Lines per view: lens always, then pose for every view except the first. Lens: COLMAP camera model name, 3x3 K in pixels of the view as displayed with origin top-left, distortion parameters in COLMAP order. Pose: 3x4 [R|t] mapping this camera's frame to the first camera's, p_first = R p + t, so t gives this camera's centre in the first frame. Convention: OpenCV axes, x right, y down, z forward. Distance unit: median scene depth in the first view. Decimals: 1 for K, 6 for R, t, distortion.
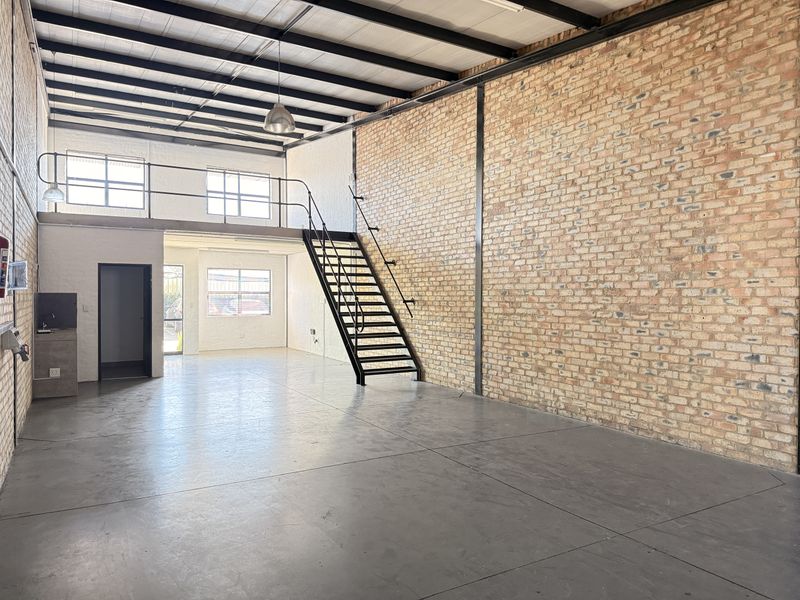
lens RADIAL K [[559.1, 0, 400.1], [0, 559.1, 301.4], [0, 0, 1]] dist [0.045547, -0.057997]
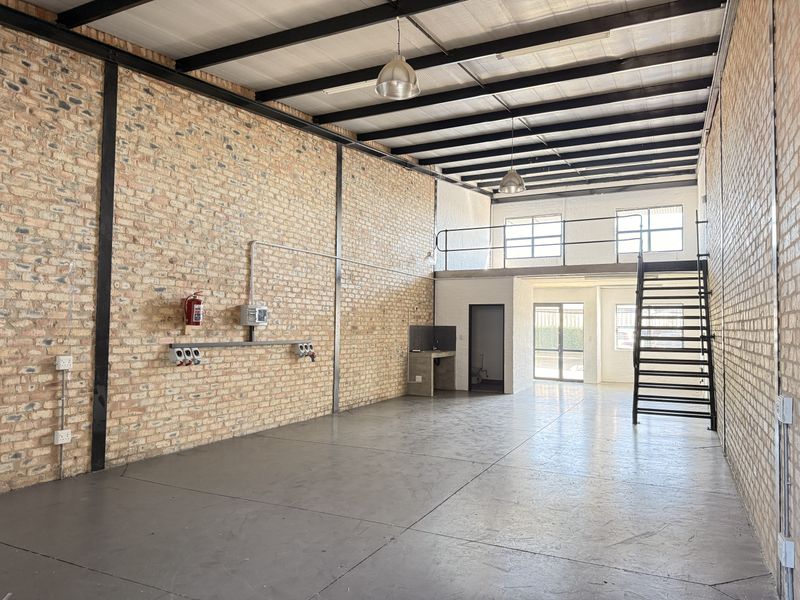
lens RADIAL K [[559.1, 0, 398.6], [0, 559.1, 301.1], [0, 0, 1]] dist [0.045547, -0.057997]
pose [[0.546429, -0.036359, -0.836716, 0.765784], [-0.018634, 0.998282, -0.055549, 0.003805], [0.837298, 0.045945, 0.544813, 0.180037]]
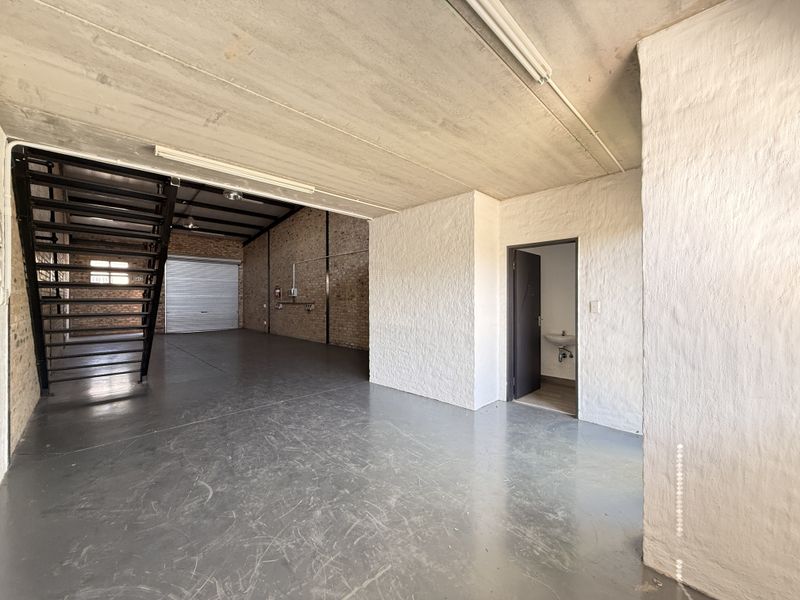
lens RADIAL K [[318.1, 0, 395.9], [0, 318.1, 300.2], [0, 0, 1]] dist [-0.002090, 0.001110]
pose [[-0.971099, 0.000614, -0.238676, -0.543151], [-0.002429, 0.999919, 0.012455, -0.007141], [0.238664, 0.012675, -0.971019, 2.418199]]
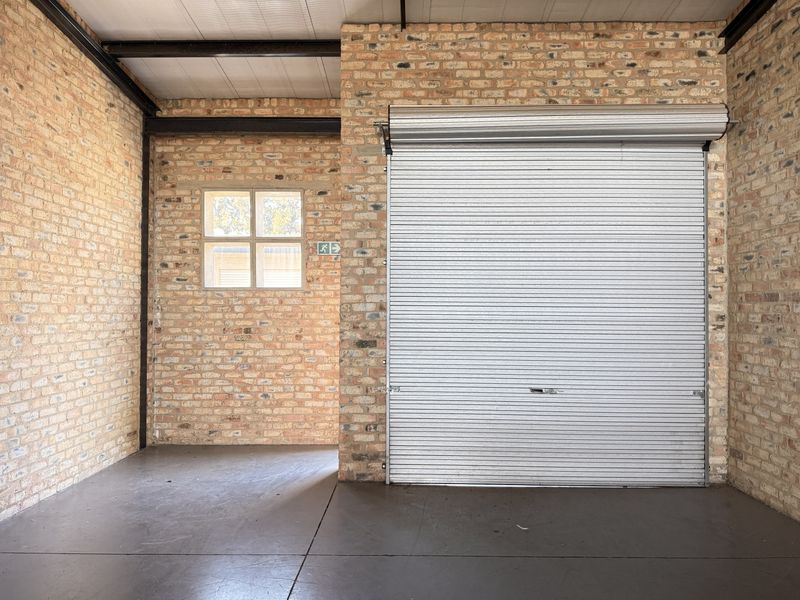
lens RADIAL K [[559.1, 0, 399.4], [0, 559.1, 302.5], [0, 0, 1]] dist [0.045547, -0.057997]
pose [[-0.852032, 0.003606, 0.523477, -0.028834], [0.000323, 0.999980, -0.006363, -0.012629], [-0.523490, -0.005252, -0.852016, 0.770884]]
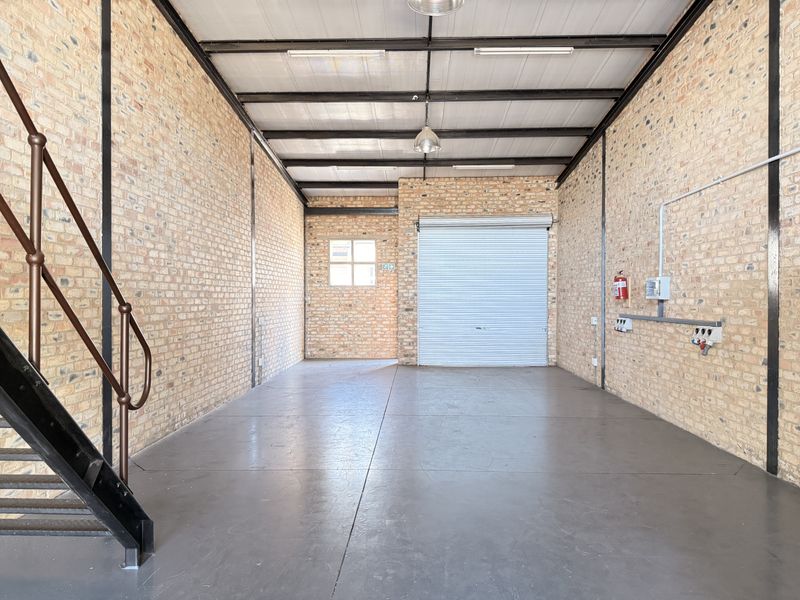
lens RADIAL K [[559.1, 0, 403.2], [0, 559.1, 302.2], [0, 0, 1]] dist [0.045547, -0.057997]
pose [[-0.849833, -0.007802, 0.526995, -0.565682], [0.002654, 0.999814, 0.019082, -0.021193], [-0.527046, 0.017615, -0.849654, 1.756057]]
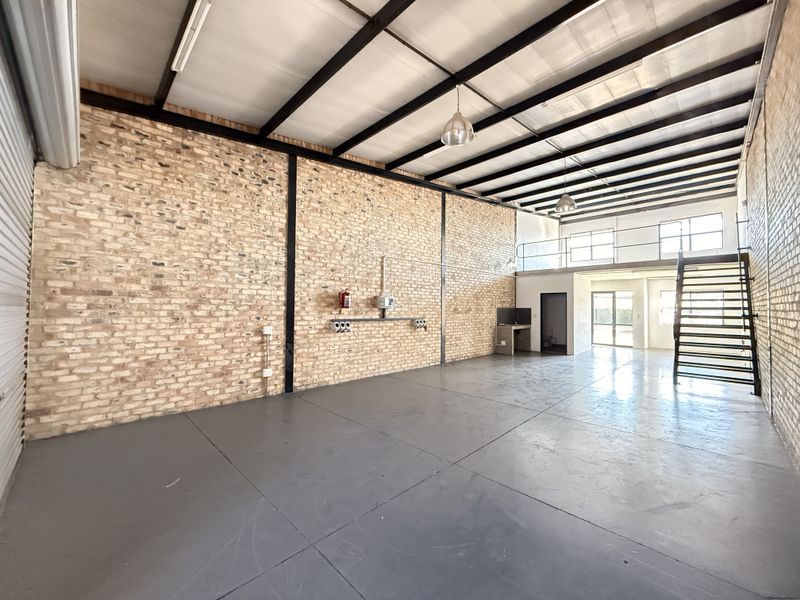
lens RADIAL K [[318.1, 0, 397.3], [0, 318.1, 297.9], [0, 0, 1]] dist [-0.002090, 0.001110]
pose [[0.242804, -0.031868, -0.969552, 0.669723], [-0.016620, 0.999177, -0.037004, -0.000563], [0.969933, 0.025099, 0.242075, 0.350224]]
